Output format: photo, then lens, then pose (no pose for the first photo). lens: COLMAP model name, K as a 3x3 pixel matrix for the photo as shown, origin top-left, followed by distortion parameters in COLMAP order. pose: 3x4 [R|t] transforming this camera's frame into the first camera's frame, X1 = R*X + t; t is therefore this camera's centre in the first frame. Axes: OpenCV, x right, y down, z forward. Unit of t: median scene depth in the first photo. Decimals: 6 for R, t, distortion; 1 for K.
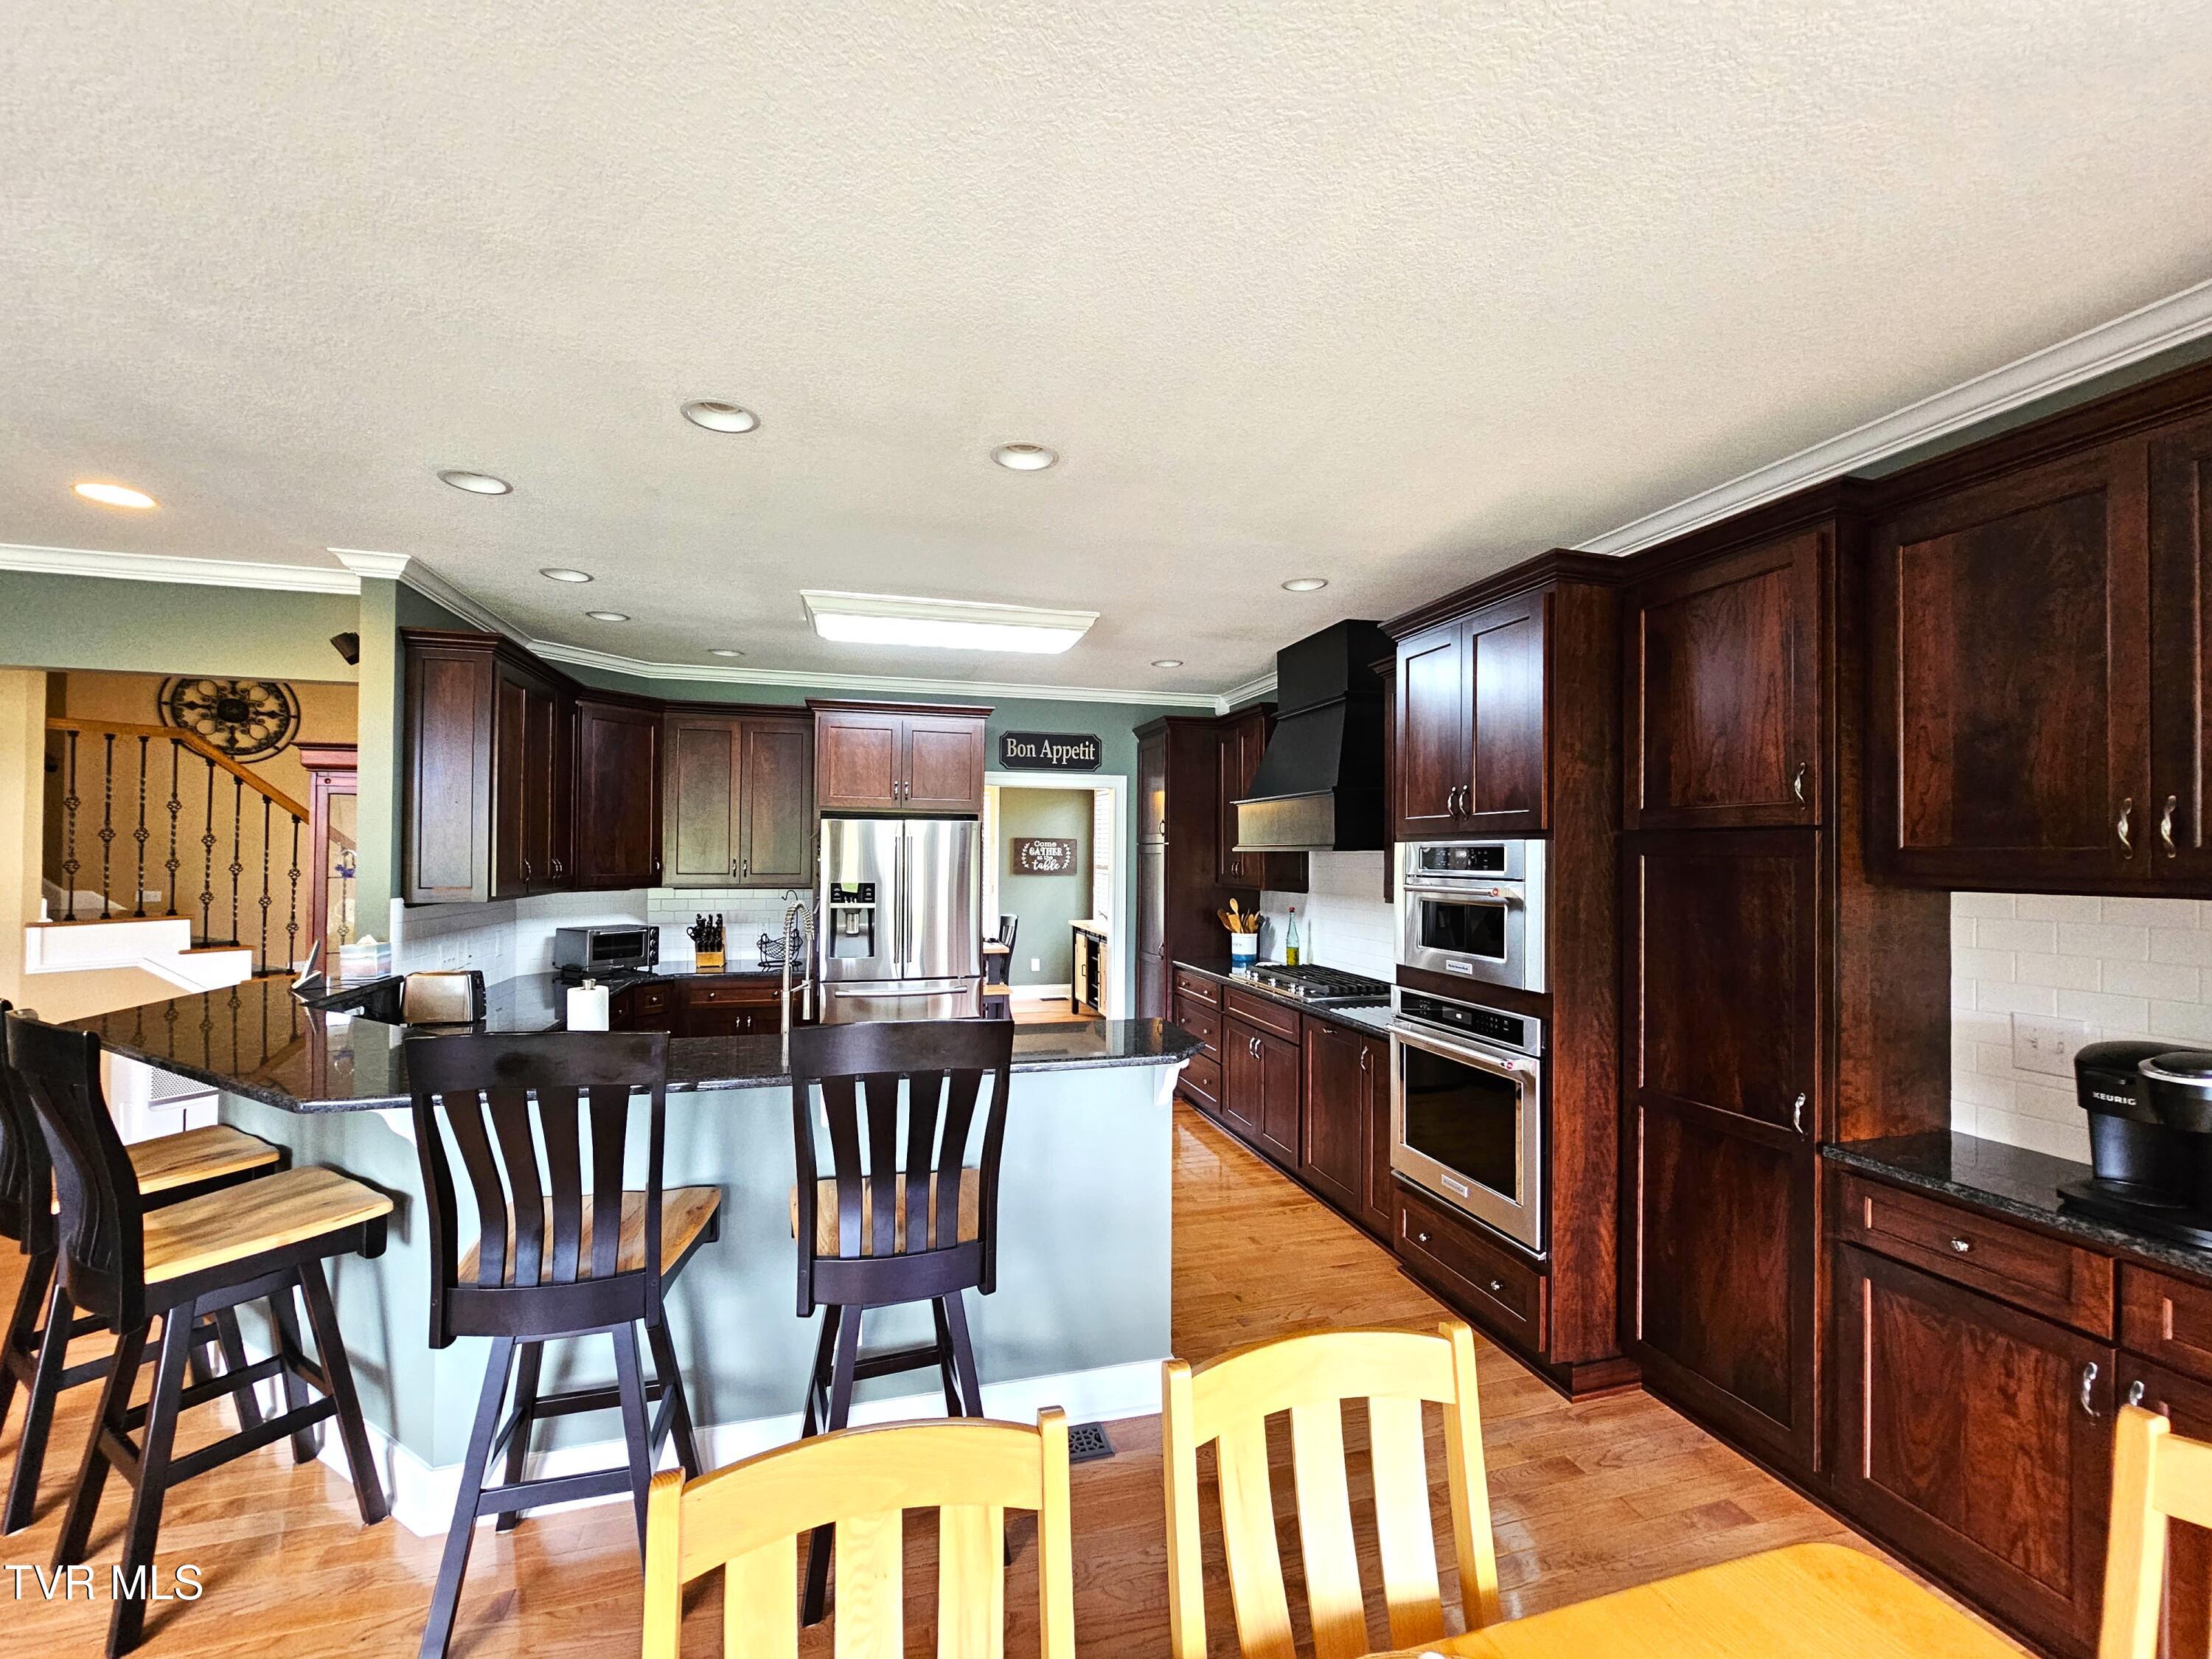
lens RADIAL K [[902.9, 0, 1101.2], [0, 902.9, 842.4], [0, 0, 1]] dist [-0.004534, 0.001773]
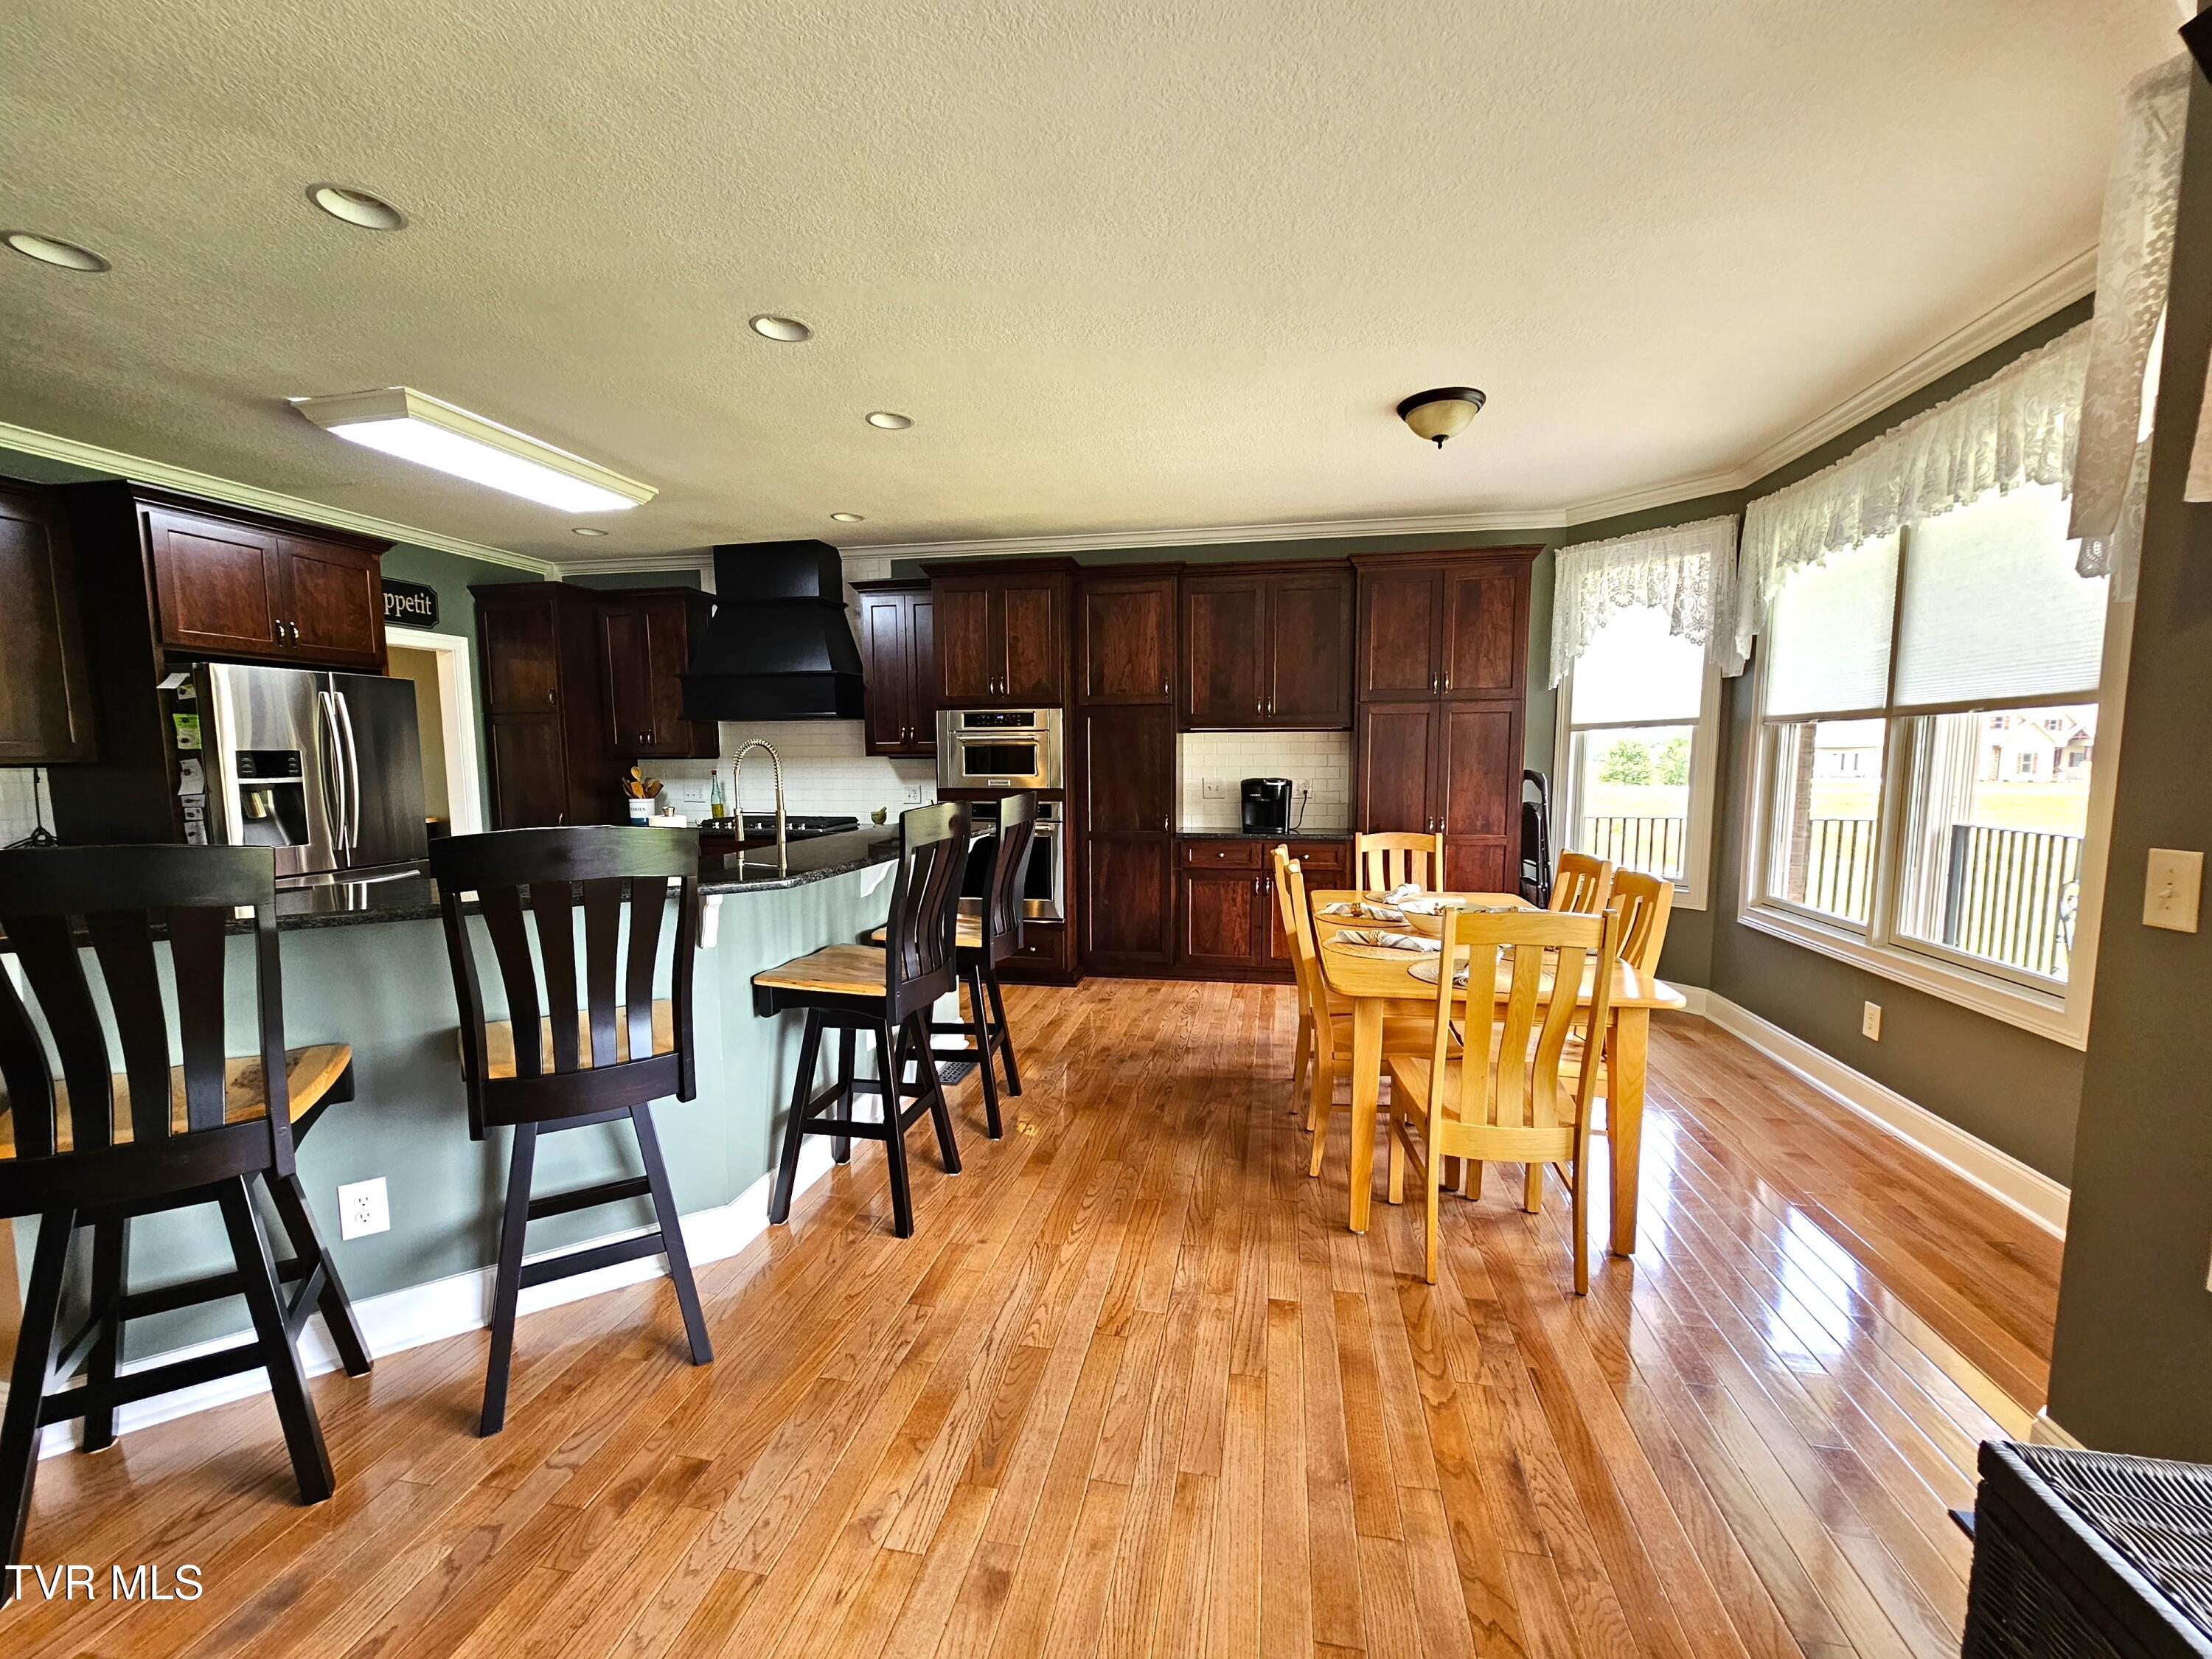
lens RADIAL K [[902.9, 0, 1108.7], [0, 902.9, 839.3], [0, 0, 1]] dist [-0.004534, 0.001773]
pose [[0.452417, -0.093696, 0.886871, -0.790300], [-0.003726, 0.994258, 0.106942, 0.044545], [-0.891799, -0.051687, 0.449470, 0.020343]]
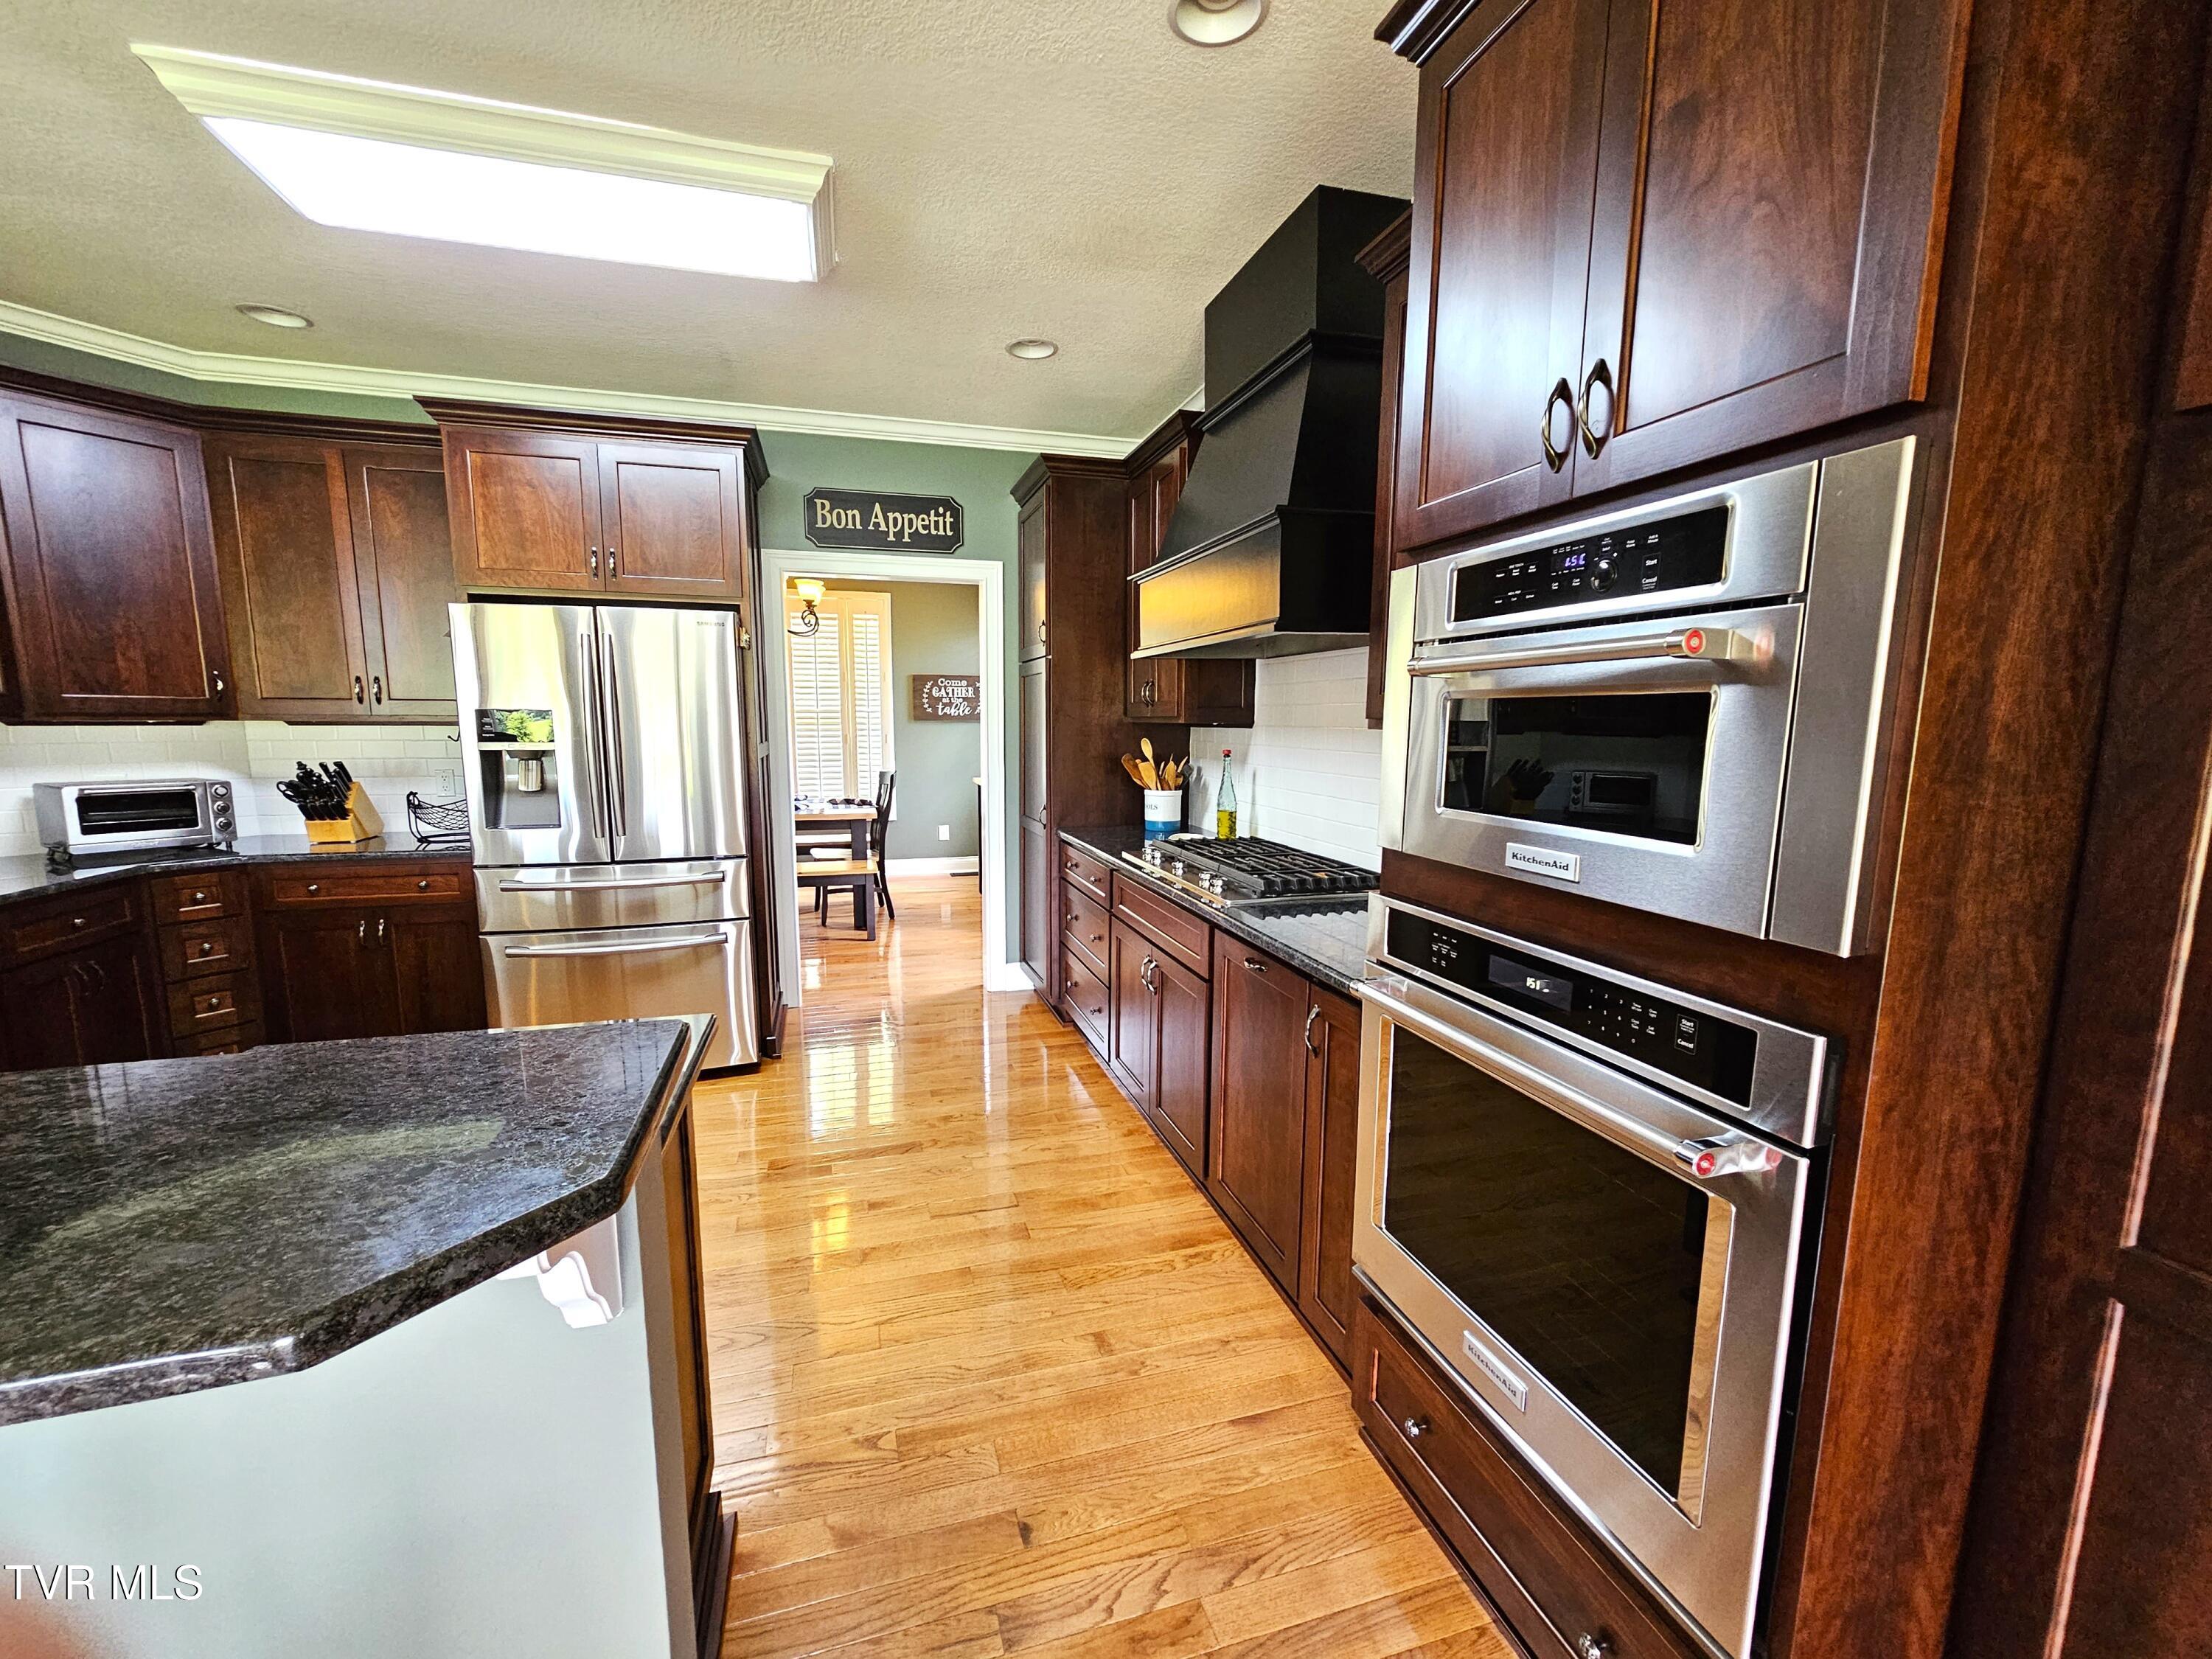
lens RADIAL K [[902.9, 0, 1110.1], [0, 902.9, 841.0], [0, 0, 1]] dist [-0.004534, 0.001773]
pose [[0.999820, -0.002870, 0.018746, 0.151909], [0.000060, 0.988957, 0.148202, 0.053833], [-0.018964, -0.148174, 0.988779, 0.463166]]
